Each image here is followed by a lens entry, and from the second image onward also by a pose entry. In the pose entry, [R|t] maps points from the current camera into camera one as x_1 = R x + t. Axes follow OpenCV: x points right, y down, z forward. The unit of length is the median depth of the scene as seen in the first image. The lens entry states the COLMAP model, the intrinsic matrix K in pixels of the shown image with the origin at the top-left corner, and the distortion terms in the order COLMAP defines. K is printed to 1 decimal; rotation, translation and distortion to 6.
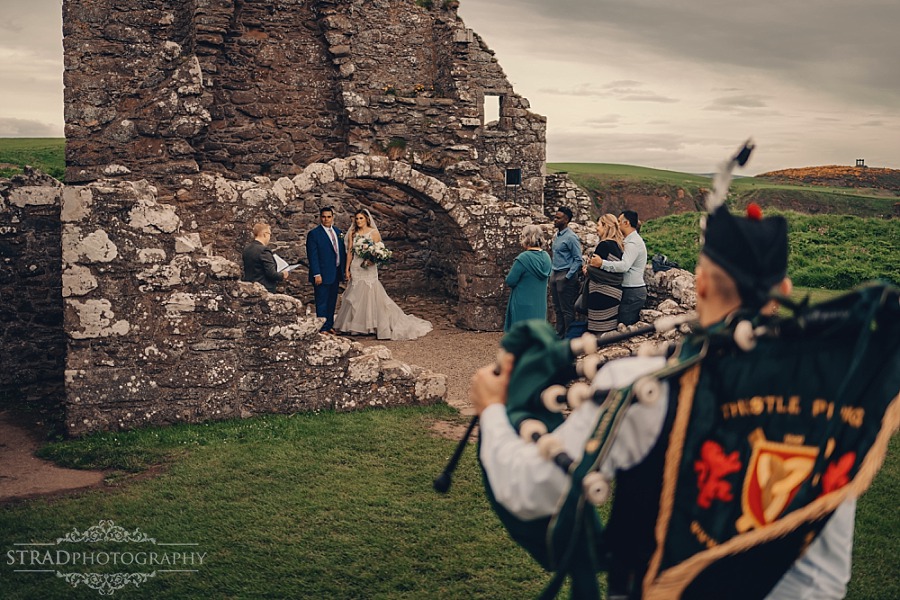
lens RADIAL K [[916.2, 0, 431.0], [0, 916.2, 305.0], [0, 0, 1]] dist [-0.088143, 0.000000]
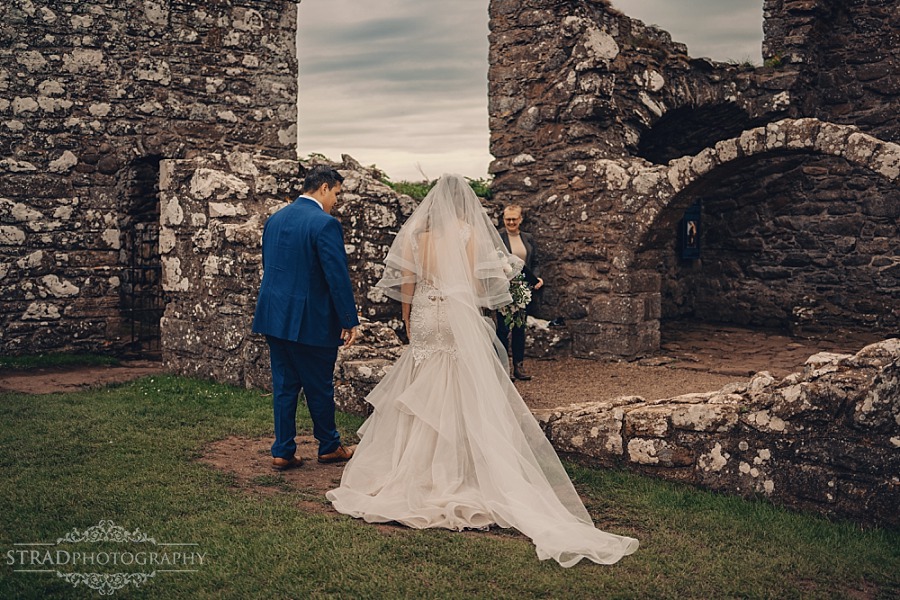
lens RADIAL K [[916.2, 0, 461.8], [0, 916.2, 298.7], [0, 0, 1]] dist [-0.088143, 0.000000]
pose [[0.403260, 0.059042, -0.913179, 0.447923], [-0.112131, 0.993584, 0.014724, -0.006666], [0.908189, 0.096458, 0.407294, 0.468504]]
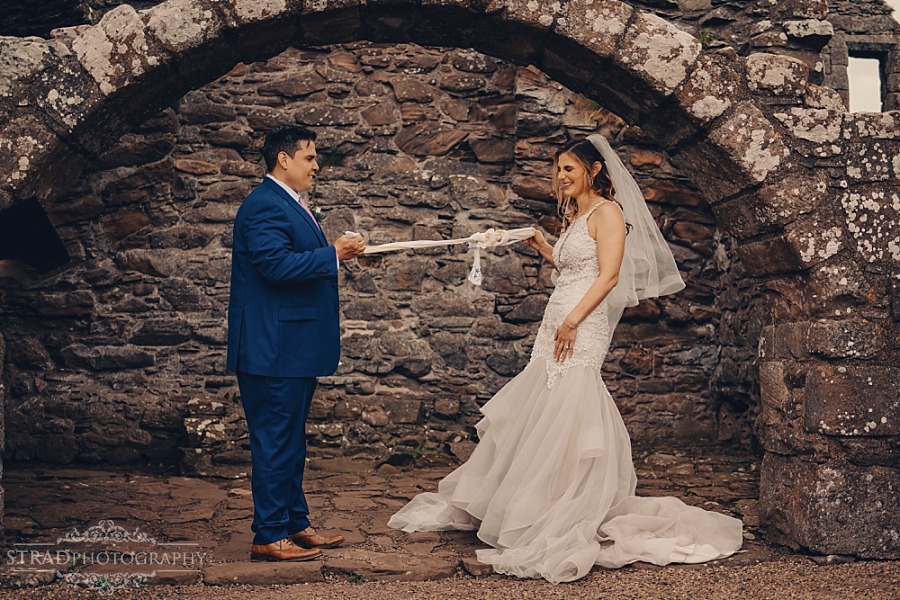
lens RADIAL K [[1098.0, 0, 465.2], [0, 1098.0, 331.7], [0, 0, 1]] dist [-0.104862, 0.000000]
pose [[0.956745, -0.016712, -0.290448, 0.042749], [-0.026904, 0.988988, -0.145527, 0.011328], [0.289682, 0.147046, 0.945760, 0.653659]]
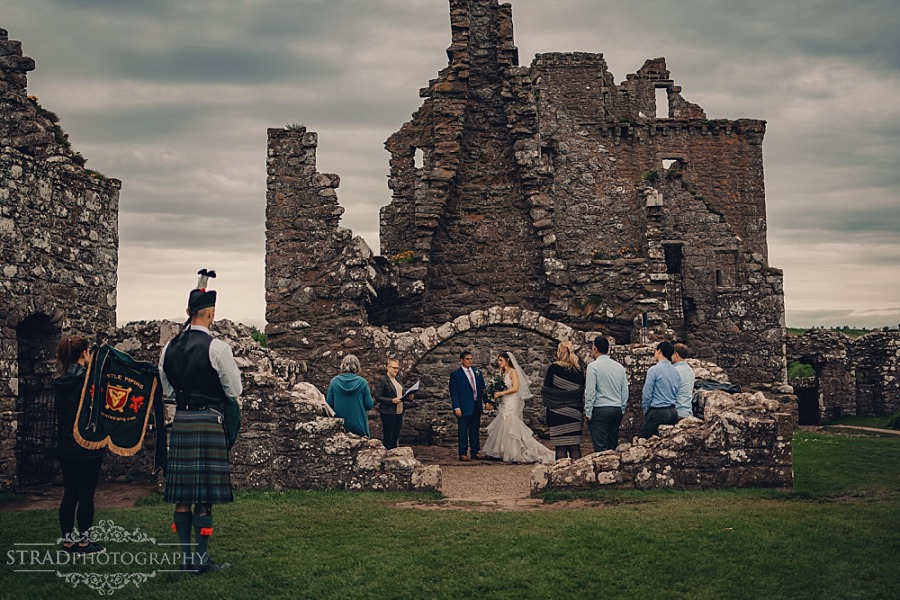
lens RADIAL K [[916.2, 0, 450.6], [0, 916.2, 287.1], [0, 0, 1]] dist [-0.088143, 0.000000]
pose [[0.899191, -0.064191, -0.432822, 0.367822], [-0.031751, 0.977000, -0.210860, 0.061497], [0.436402, 0.203346, 0.876472, -0.076174]]
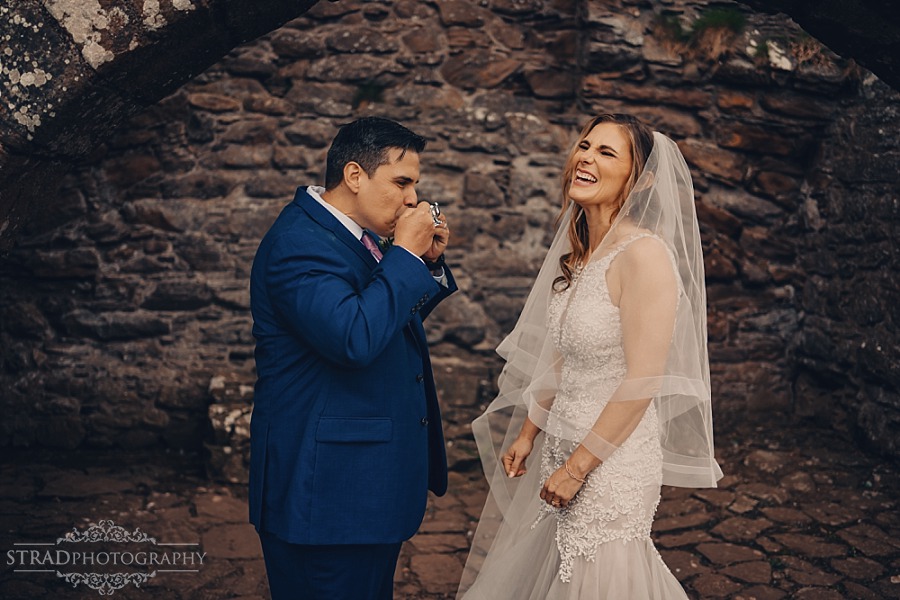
lens RADIAL K [[916.2, 0, 431.7], [0, 916.2, 303.5], [0, 0, 1]] dist [-0.088143, 0.000000]
pose [[0.960879, 0.024386, -0.275892, -0.058271], [-0.034646, 0.998875, -0.032375, -0.060402], [0.274792, 0.040667, 0.960643, 0.792884]]
